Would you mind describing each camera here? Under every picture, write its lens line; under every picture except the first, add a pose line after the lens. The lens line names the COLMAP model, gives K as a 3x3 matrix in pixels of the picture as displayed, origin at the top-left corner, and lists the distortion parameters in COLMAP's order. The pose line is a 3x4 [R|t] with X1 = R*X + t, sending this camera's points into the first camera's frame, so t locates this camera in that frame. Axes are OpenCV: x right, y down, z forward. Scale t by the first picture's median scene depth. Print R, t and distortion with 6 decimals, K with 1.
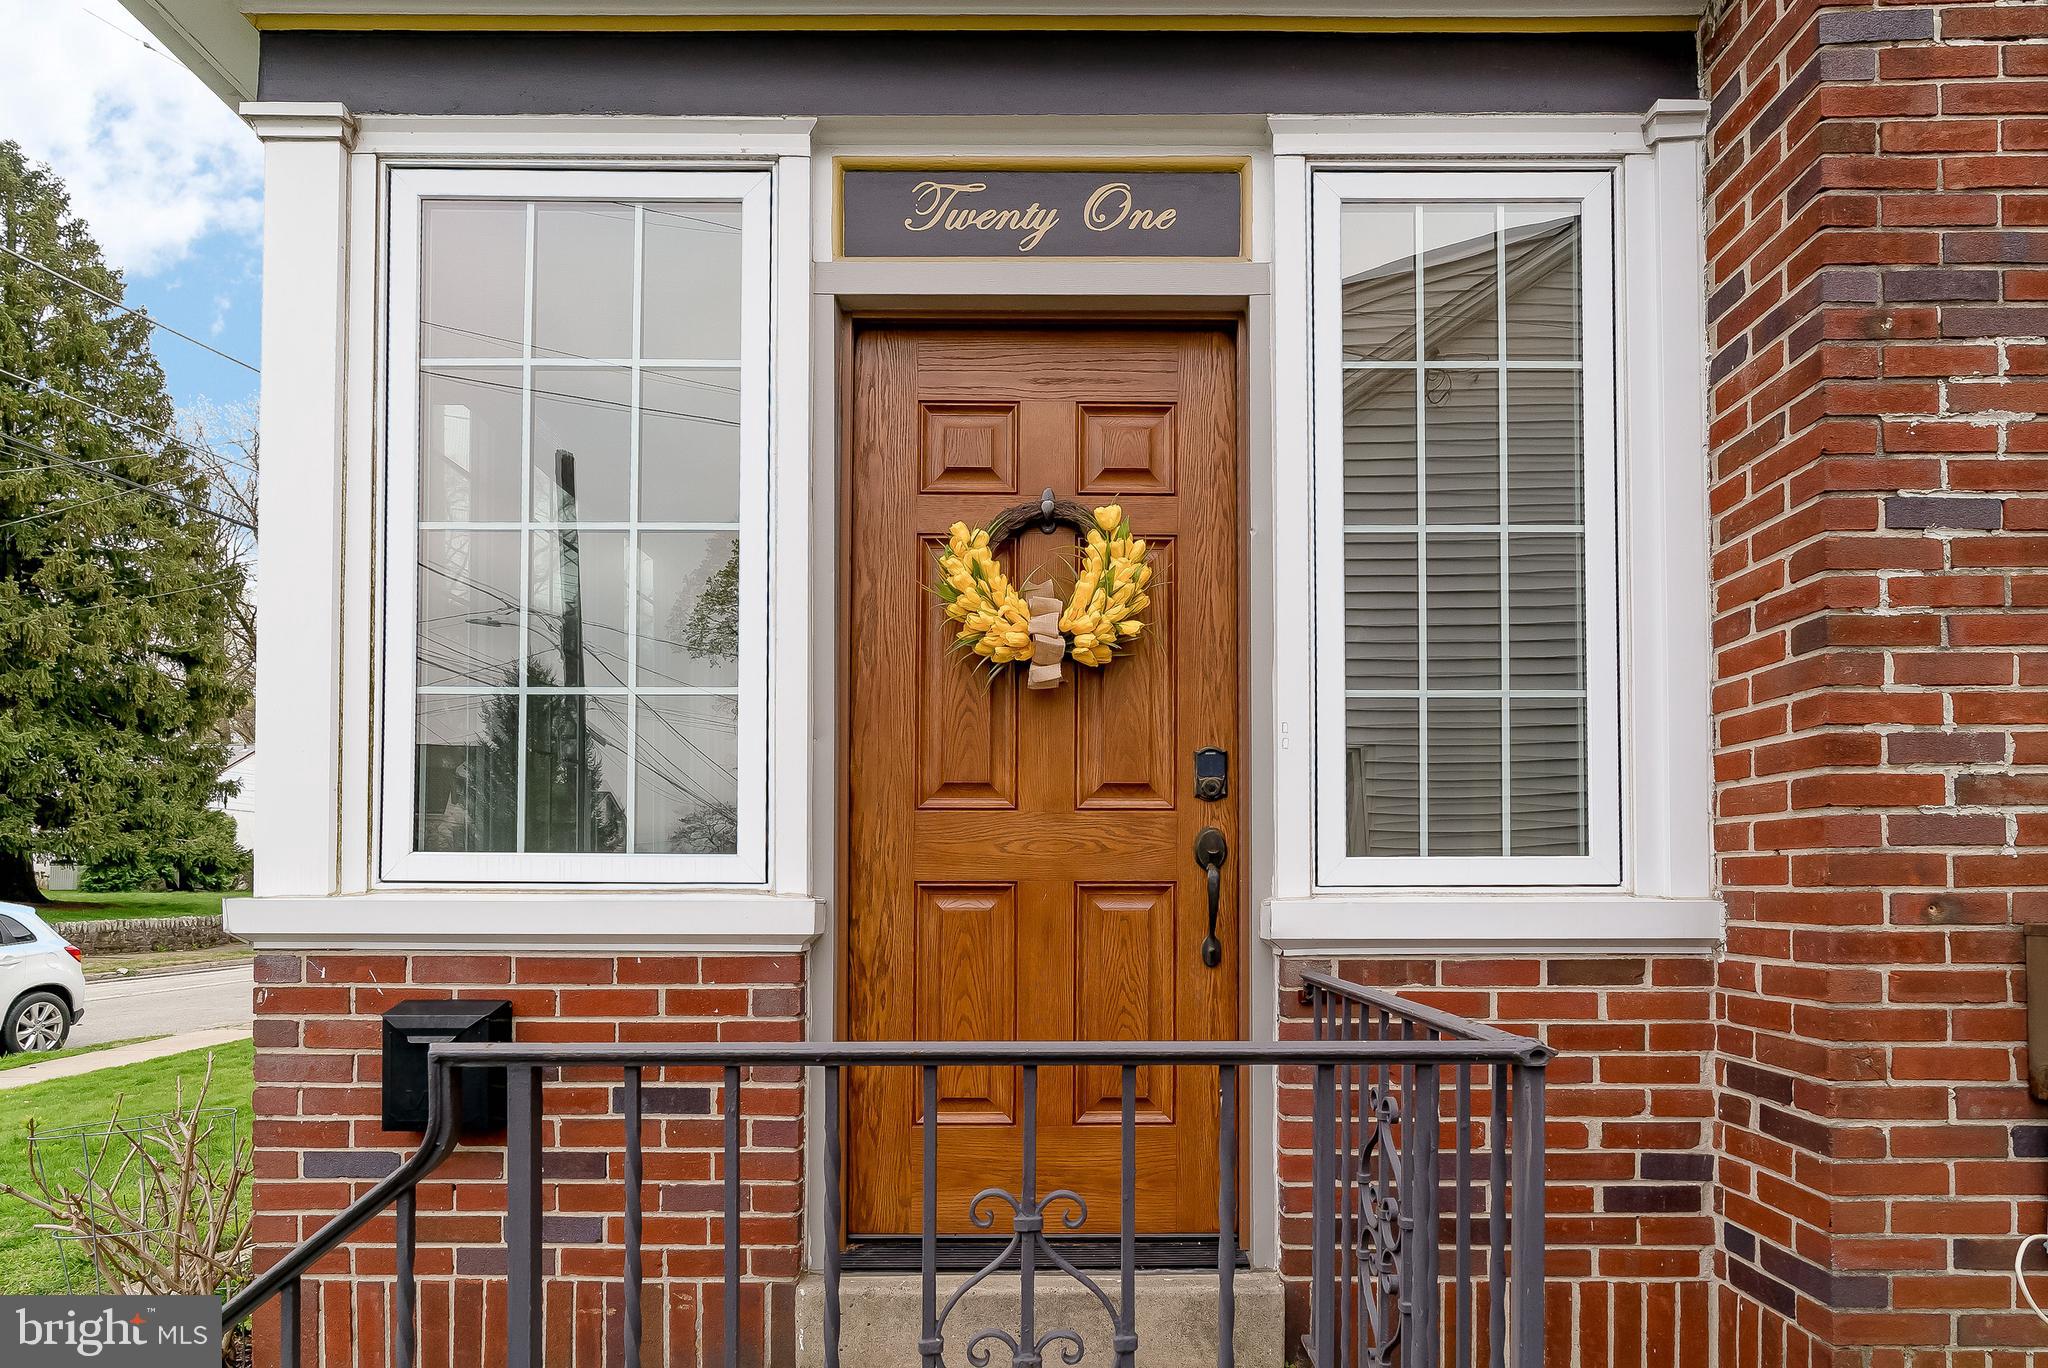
lens RADIAL K [[1146.2, 0, 1031.0], [0, 1146.2, 779.2], [0, 0, 1]] dist [-0.000040, 0.000191]
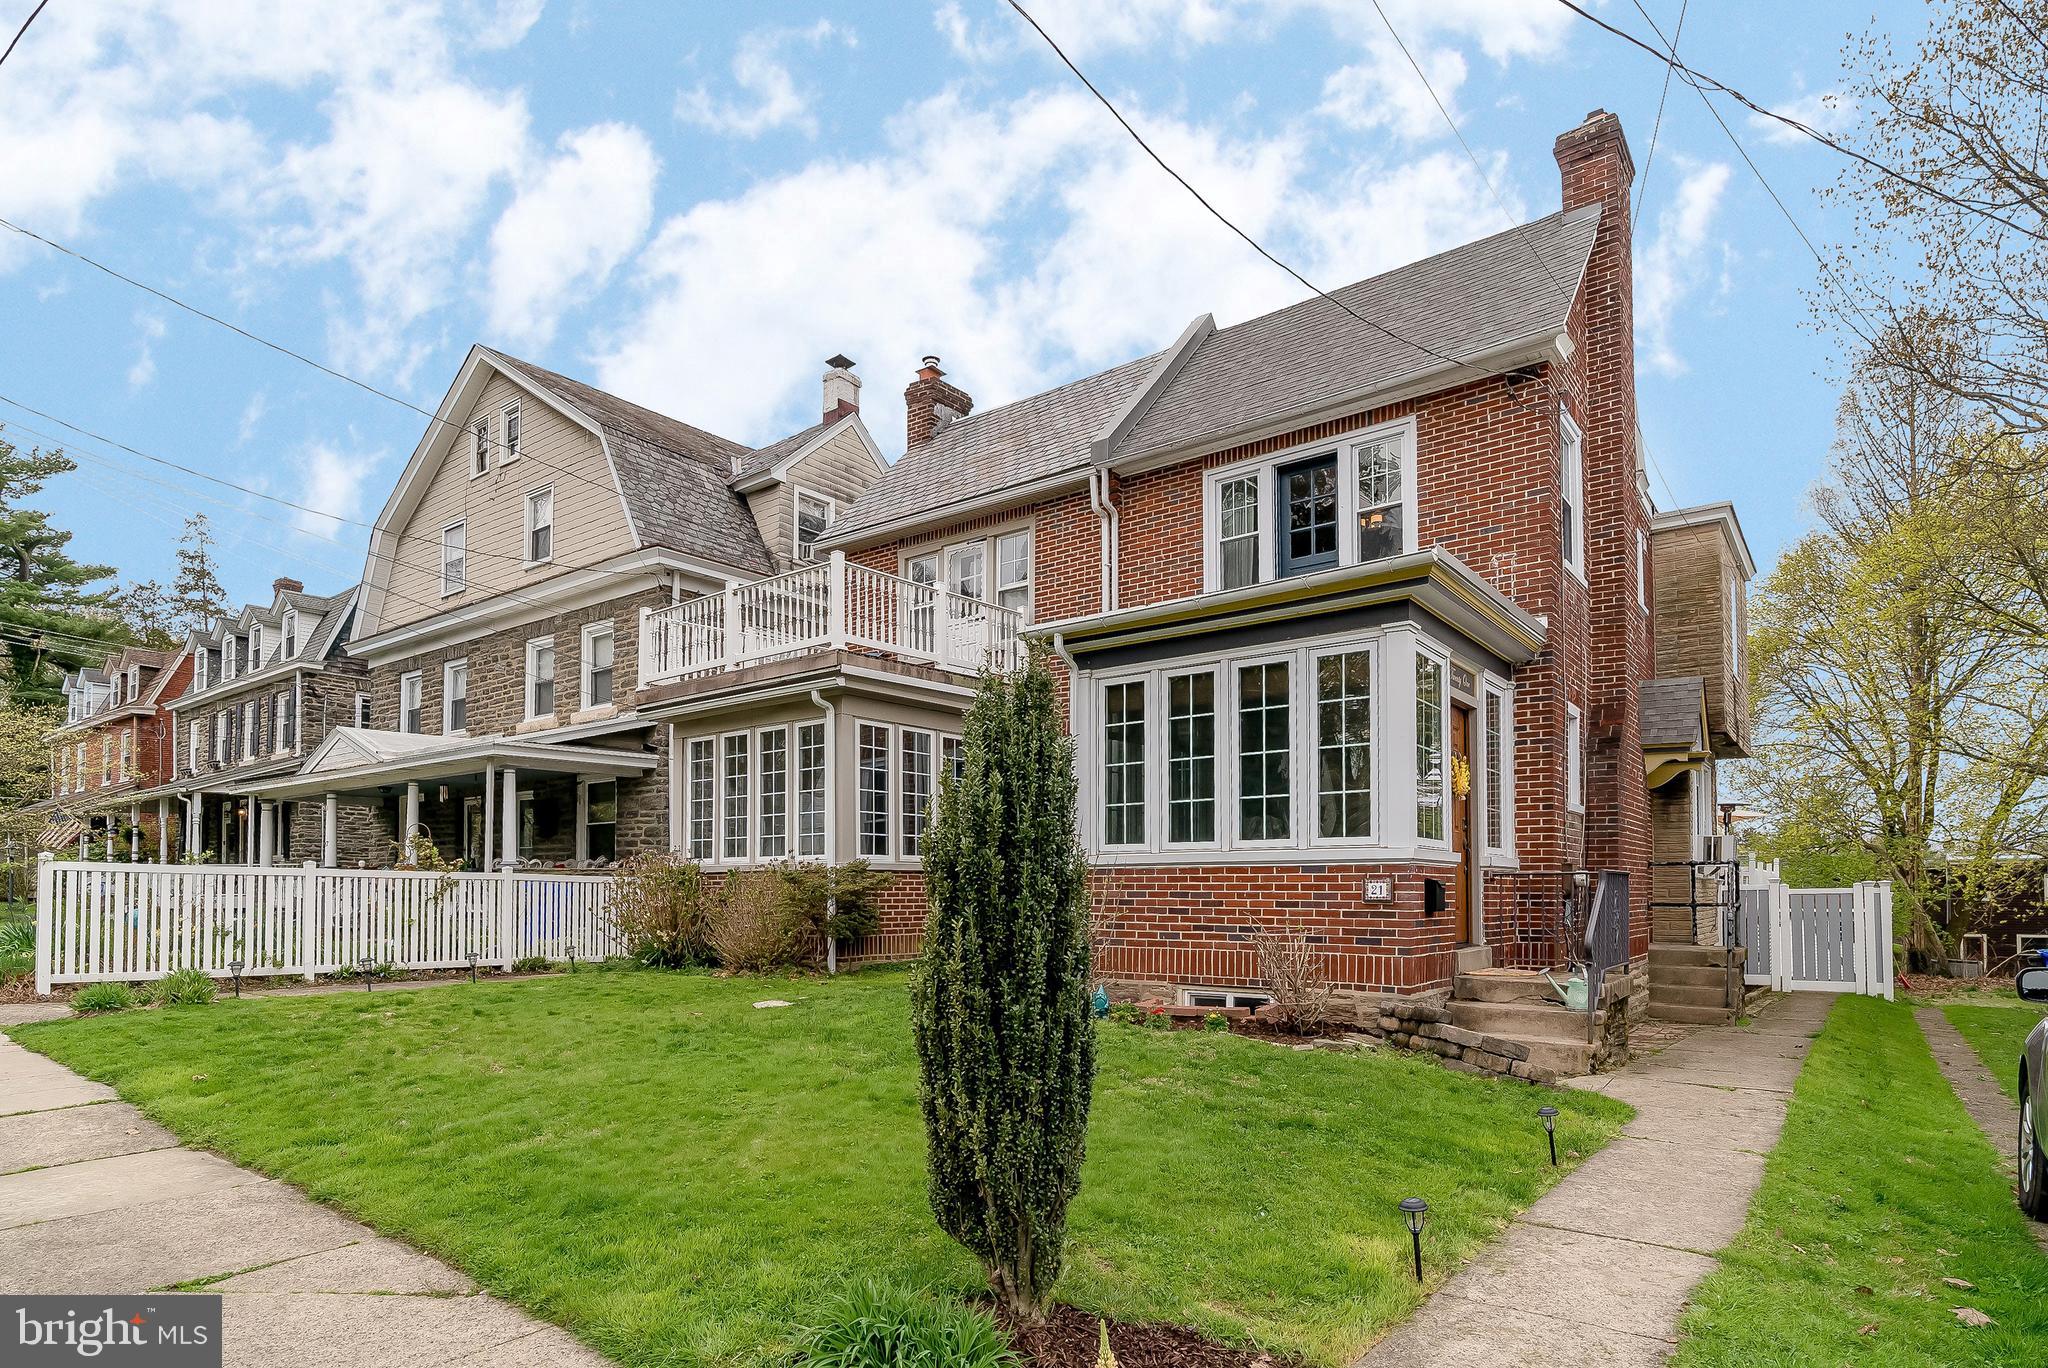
lens RADIAL K [[1080.5, 0, 1024.0], [0, 1080.5, 684.0], [0, 0, 1]] dist [-0.001117, 0.000502]
pose [[0.641956, 0.142810, 0.753324, -4.119291], [-0.079283, 0.989598, -0.120039, 0.089176], [-0.762631, 0.017334, 0.646601, -0.313822]]
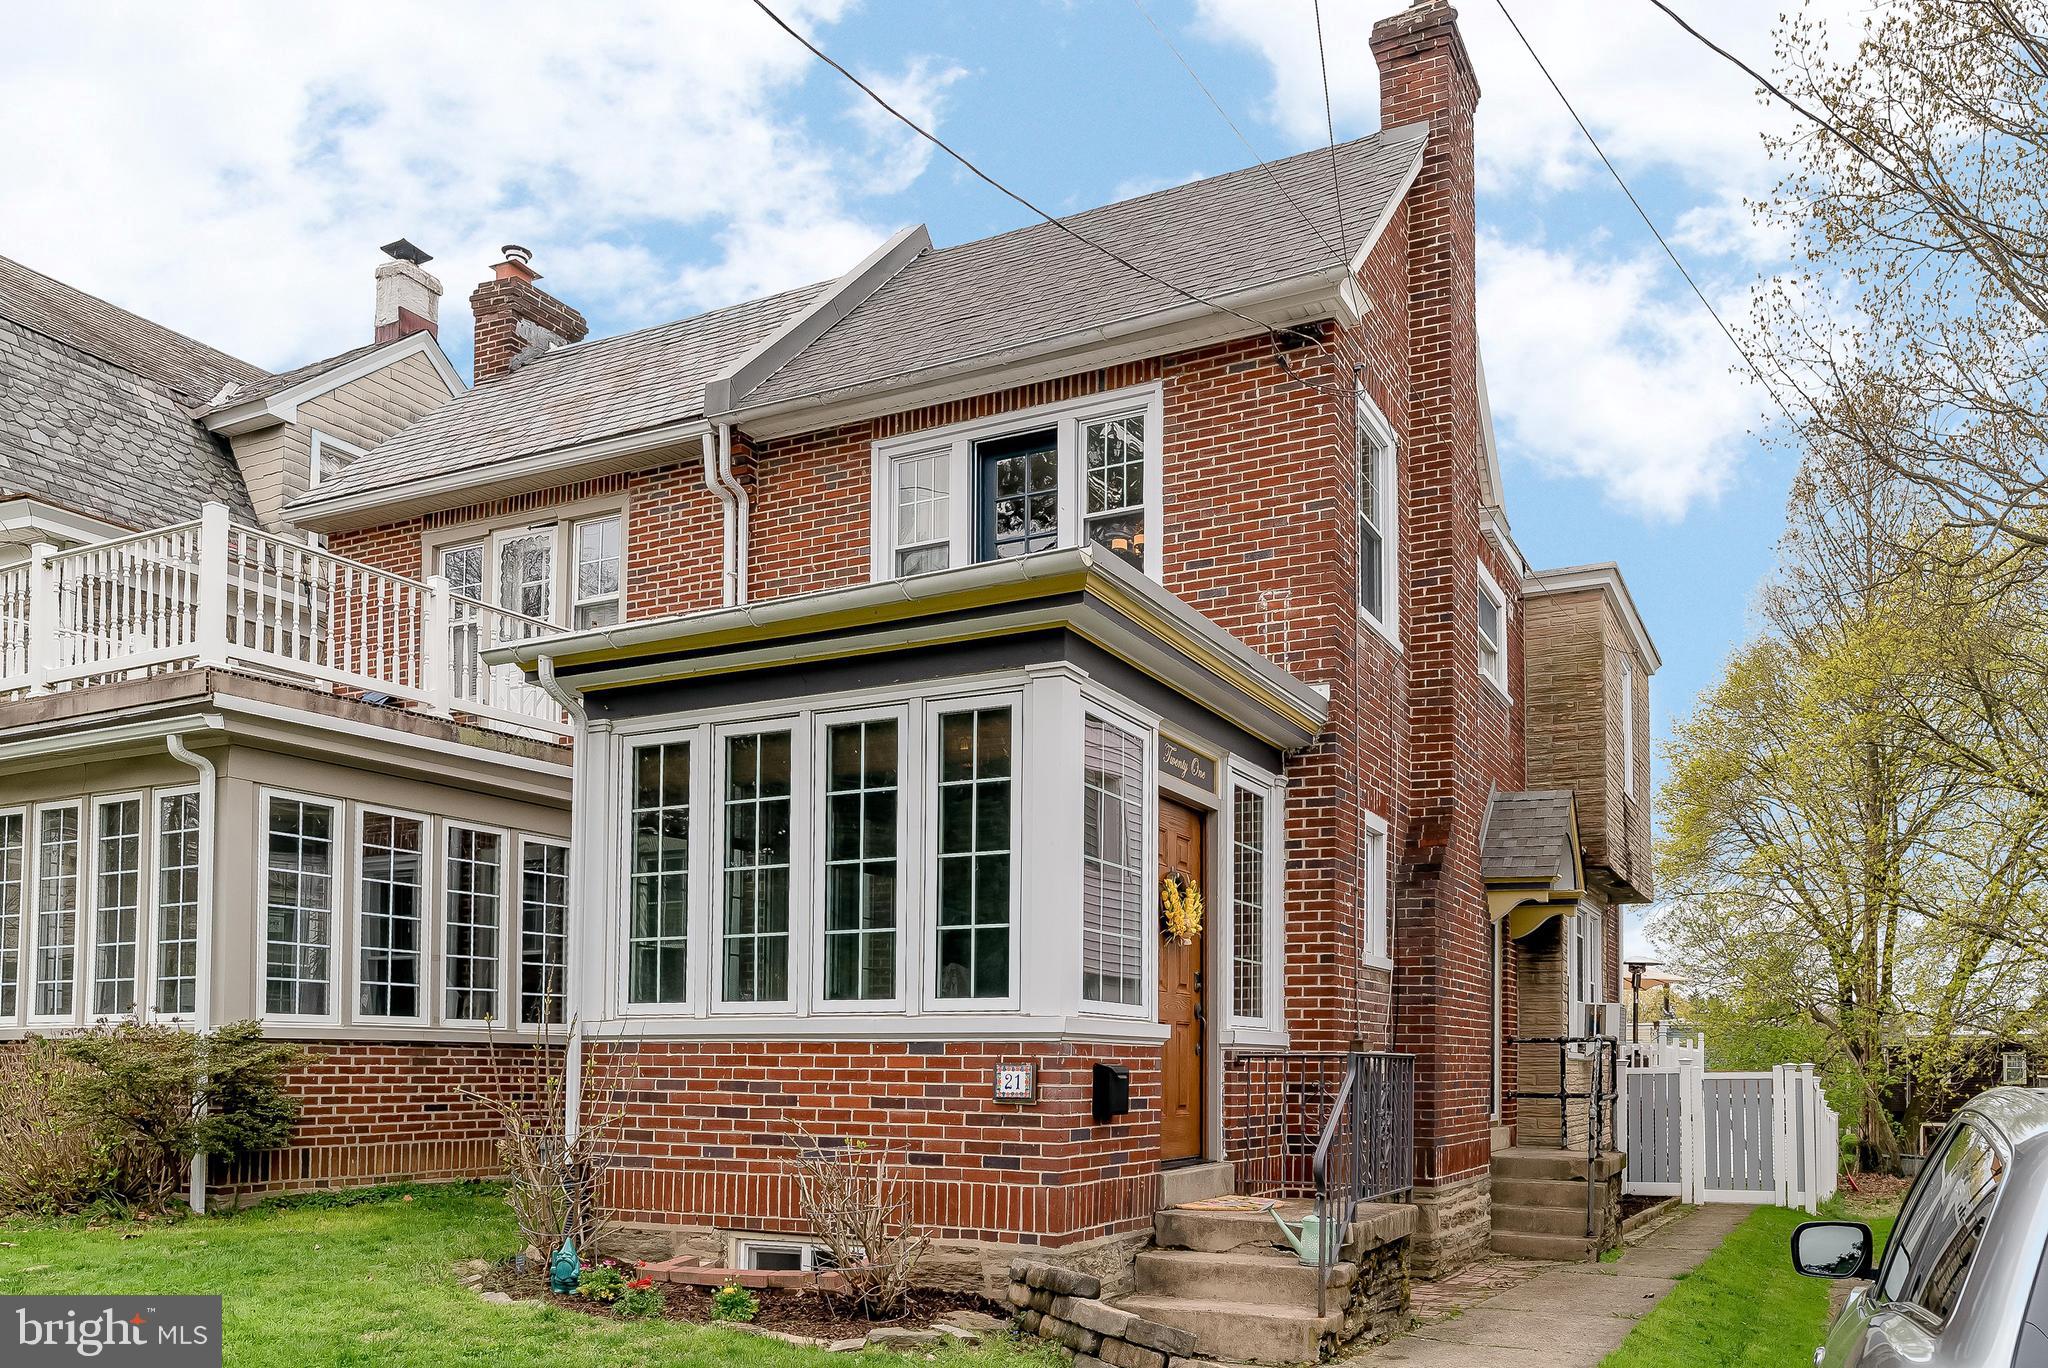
lens RADIAL K [[1557.7, 0, 1026.9], [0, 1557.7, 698.4], [0, 0, 1]] dist [0.001890, 0.004148]
pose [[0.460482, 0.208633, 0.862803, -3.719845], [-0.098866, 0.977994, -0.183722, 0.061037], [-0.882146, -0.000701, 0.470975, -0.420936]]
